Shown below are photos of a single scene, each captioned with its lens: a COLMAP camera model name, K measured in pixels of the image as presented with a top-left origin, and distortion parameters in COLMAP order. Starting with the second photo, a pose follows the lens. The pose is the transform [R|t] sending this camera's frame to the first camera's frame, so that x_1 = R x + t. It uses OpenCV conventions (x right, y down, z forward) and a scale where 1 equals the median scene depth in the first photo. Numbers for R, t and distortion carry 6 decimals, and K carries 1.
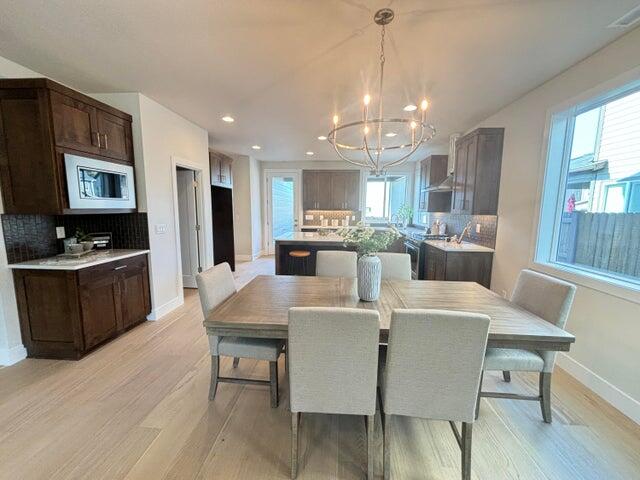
lens RADIAL K [[257.6, 0, 320.3], [0, 257.6, 238.7], [0, 0, 1]] dist [0.001235, -0.000418]
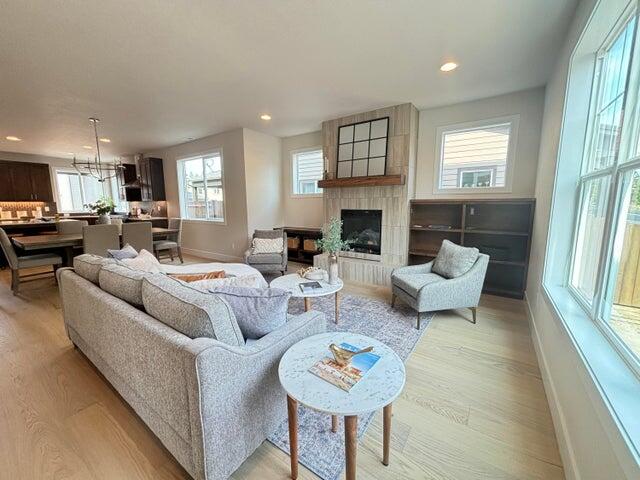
lens RADIAL K [[257.6, 0, 318.4], [0, 257.6, 239.9], [0, 0, 1]] dist [0.001235, -0.000418]
pose [[0.500537, -0.131417, 0.855682, -0.367208], [0.114391, 0.989784, 0.085099, 0.130806], [-0.858124, 0.055287, 0.510457, -0.777417]]
